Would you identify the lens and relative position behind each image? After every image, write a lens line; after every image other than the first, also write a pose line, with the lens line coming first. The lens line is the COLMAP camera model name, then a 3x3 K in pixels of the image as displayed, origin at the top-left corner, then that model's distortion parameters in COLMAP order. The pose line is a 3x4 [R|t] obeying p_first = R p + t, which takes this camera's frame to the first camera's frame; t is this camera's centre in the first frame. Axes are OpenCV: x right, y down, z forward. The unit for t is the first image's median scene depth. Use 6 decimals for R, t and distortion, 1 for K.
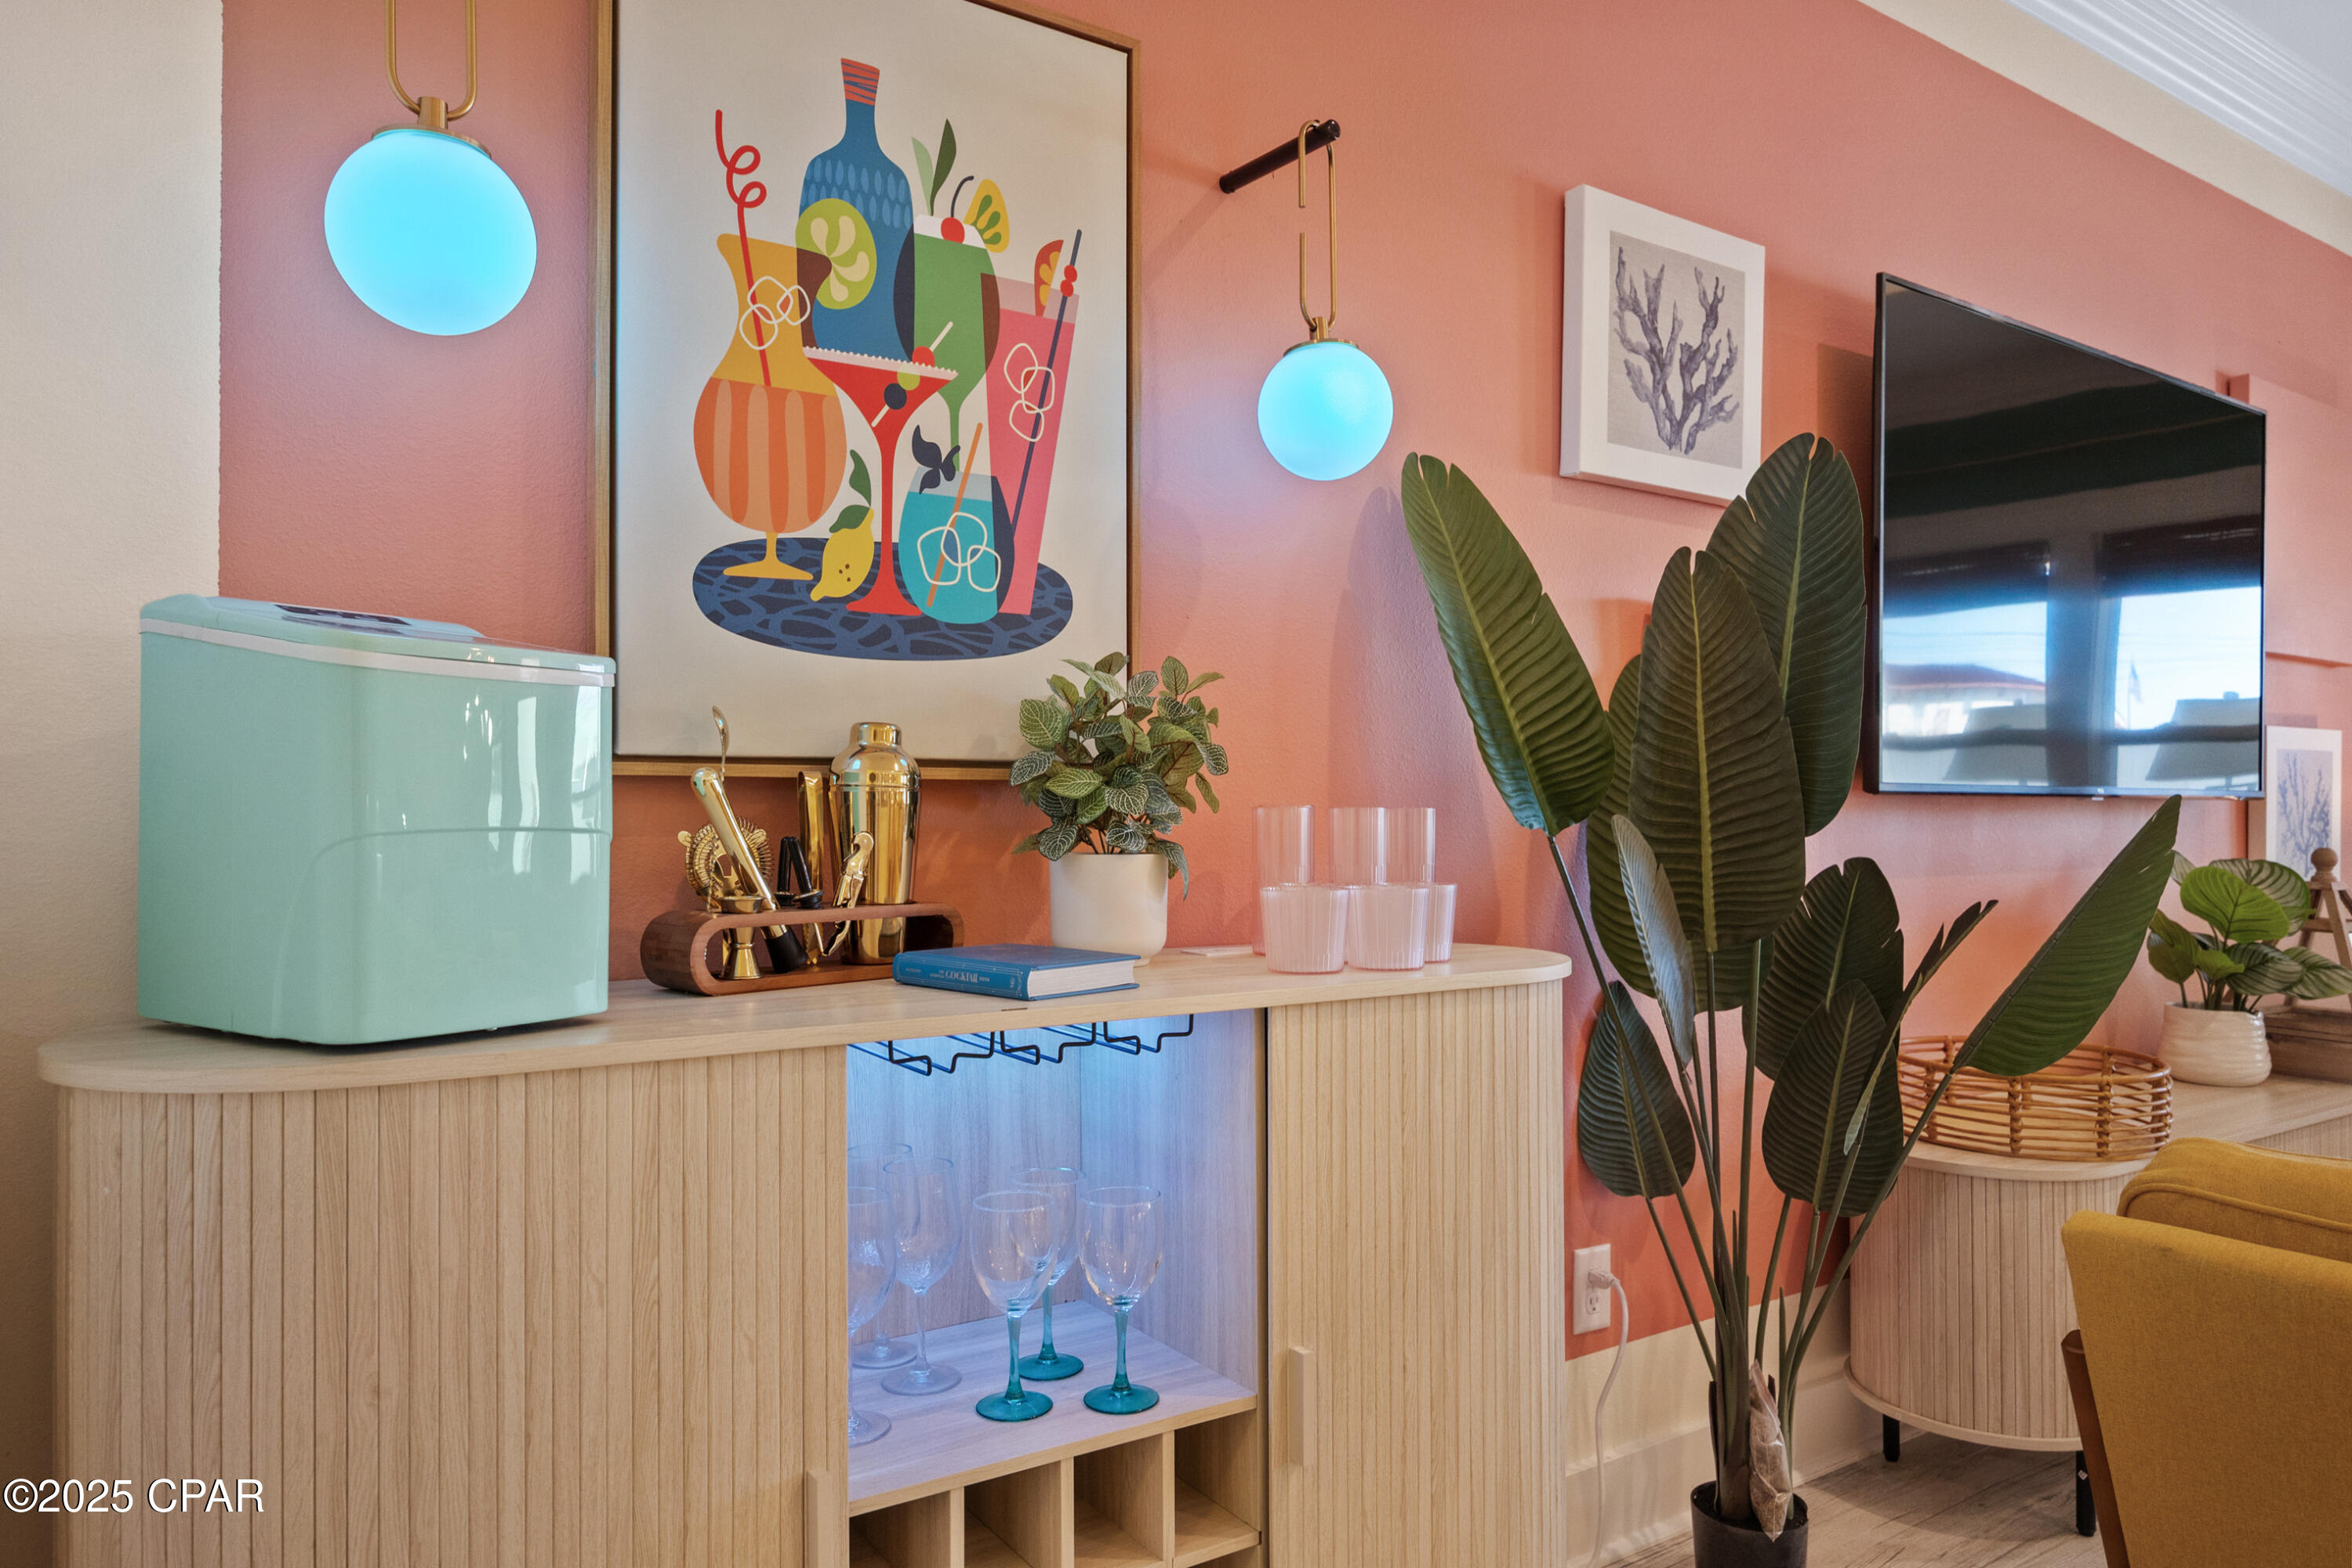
lens RADIAL K [[1504.8, 0, 1176.0], [0, 1504.8, 784.0], [0, 0, 1]] dist [-0.001236, 0.000277]
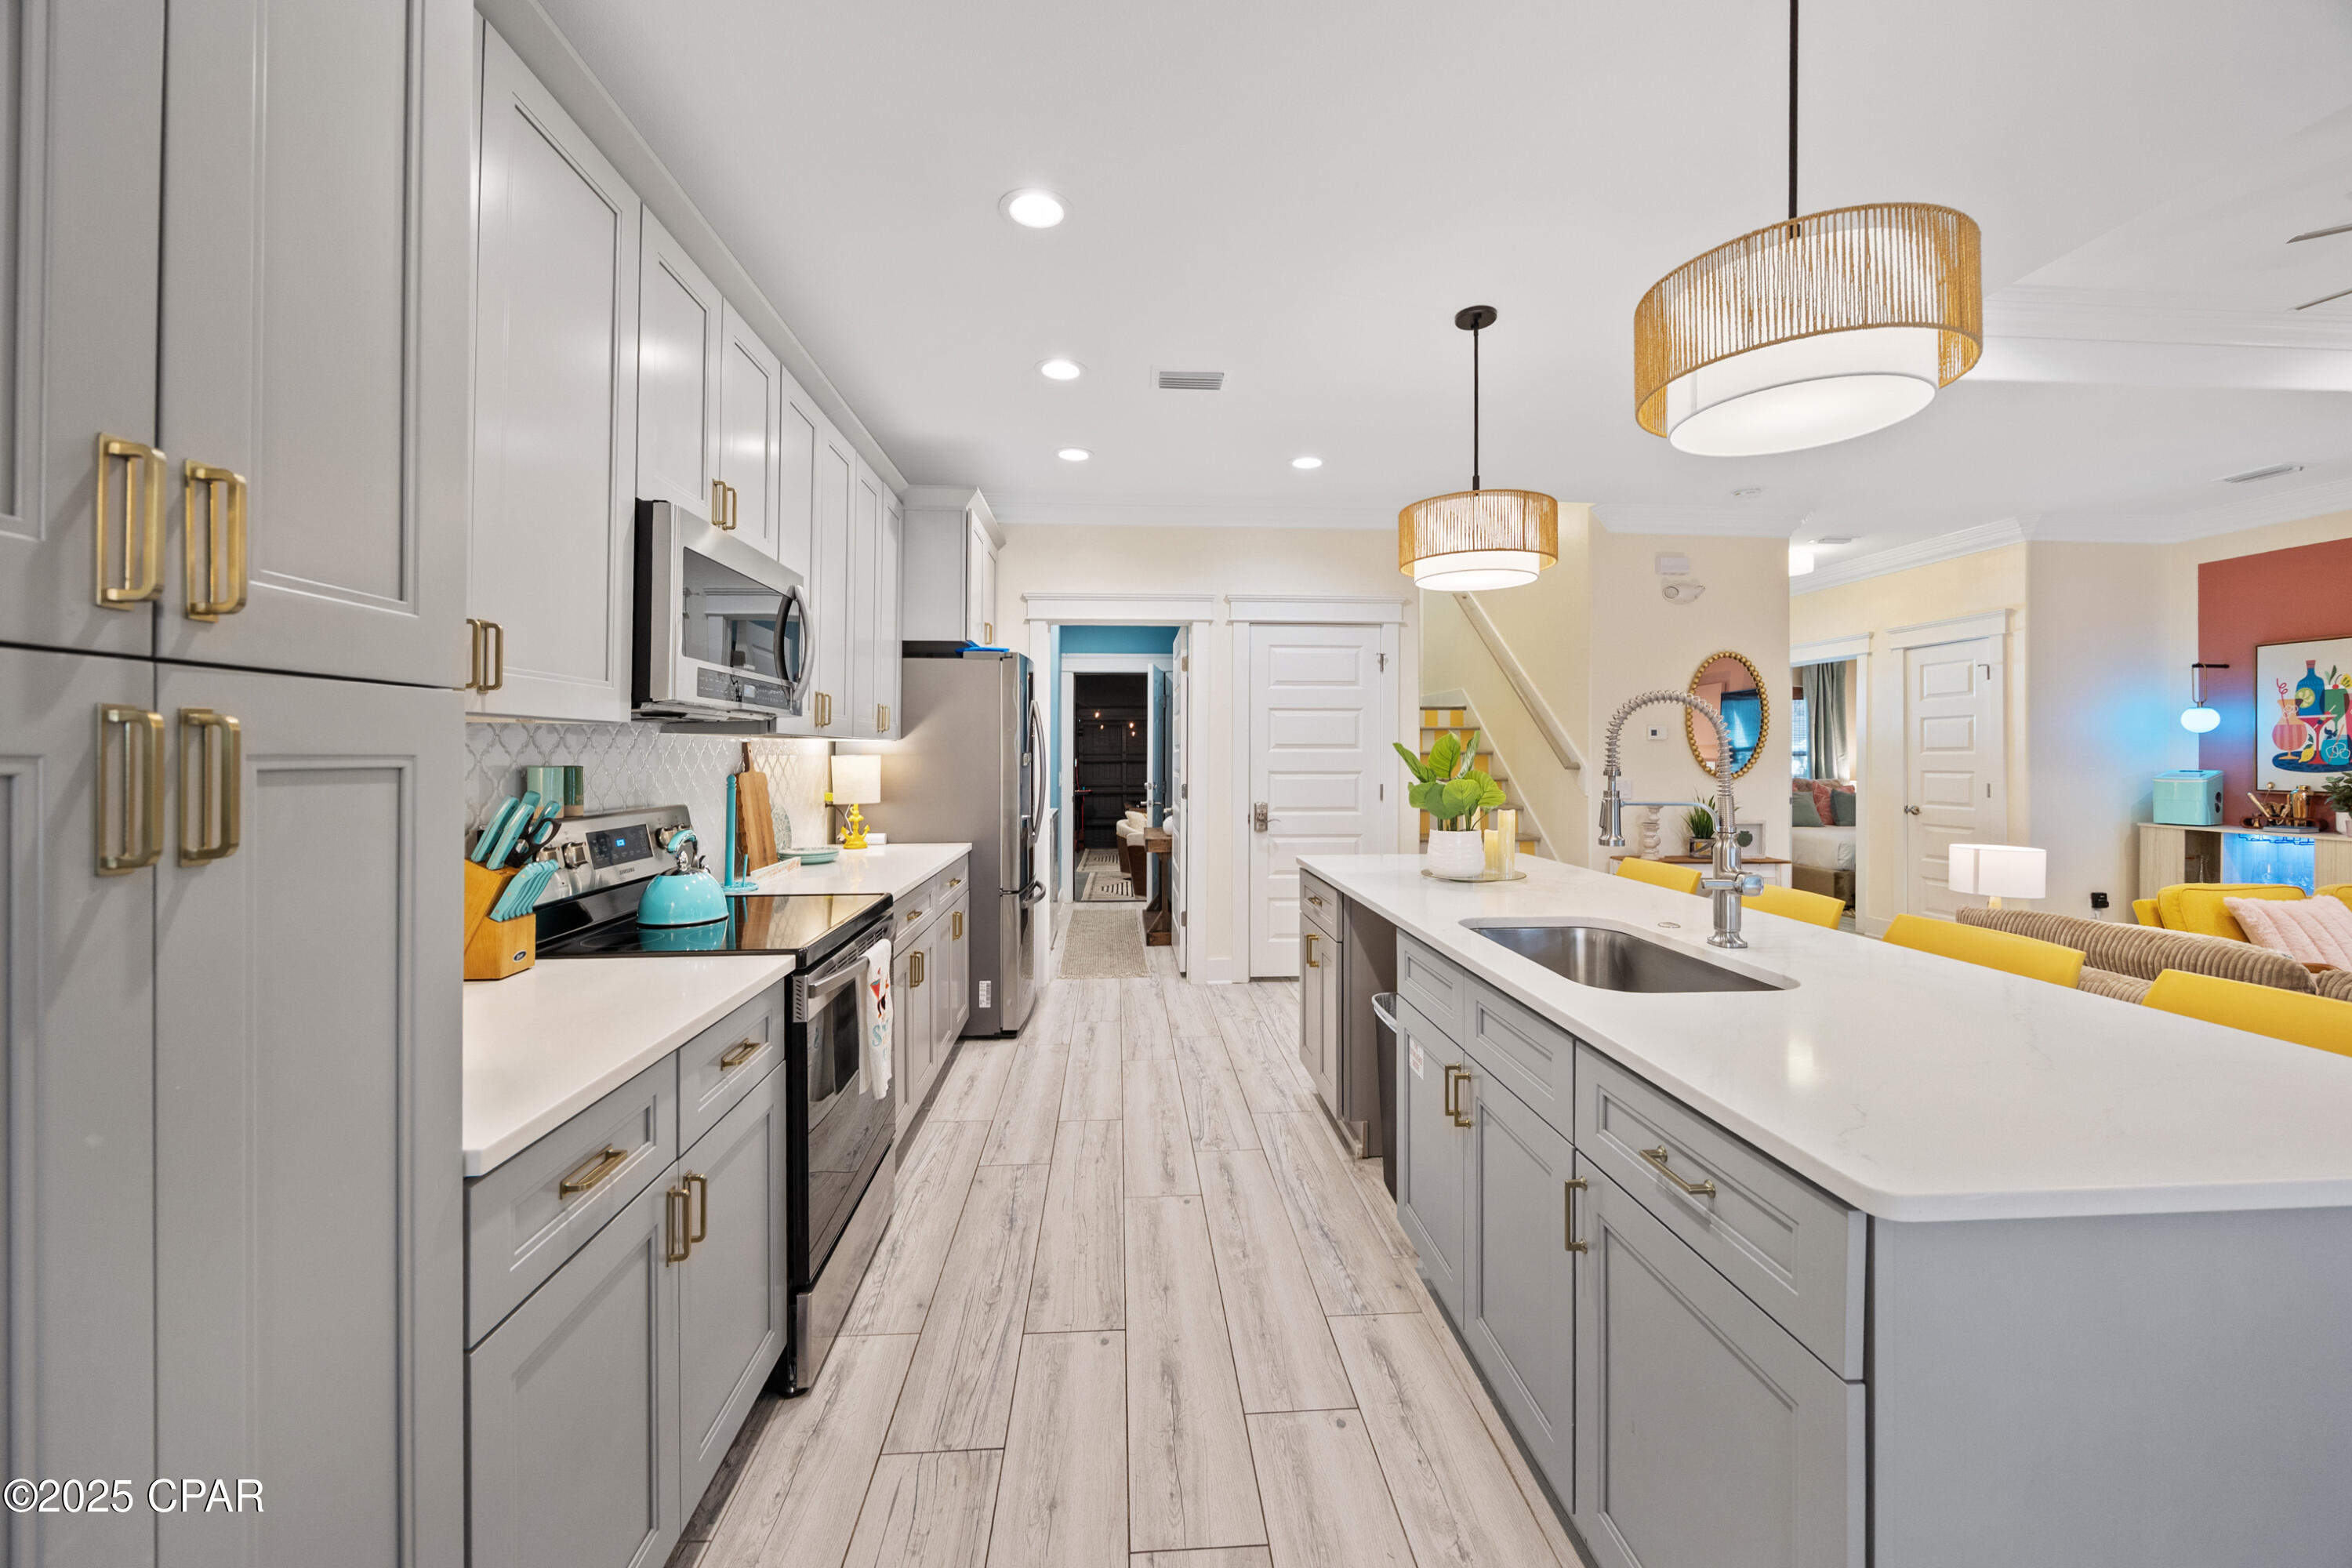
lens RADIAL K [[918.1, 0, 1167.0], [0, 918.1, 754.5], [0, 0, 1]] dist [-0.001764, 0.000063]
pose [[-0.507909, -0.003575, -0.861403, 3.648292], [0.008807, 0.999918, -0.009343, -0.120404], [0.861366, -0.012332, -0.507836, -0.663064]]
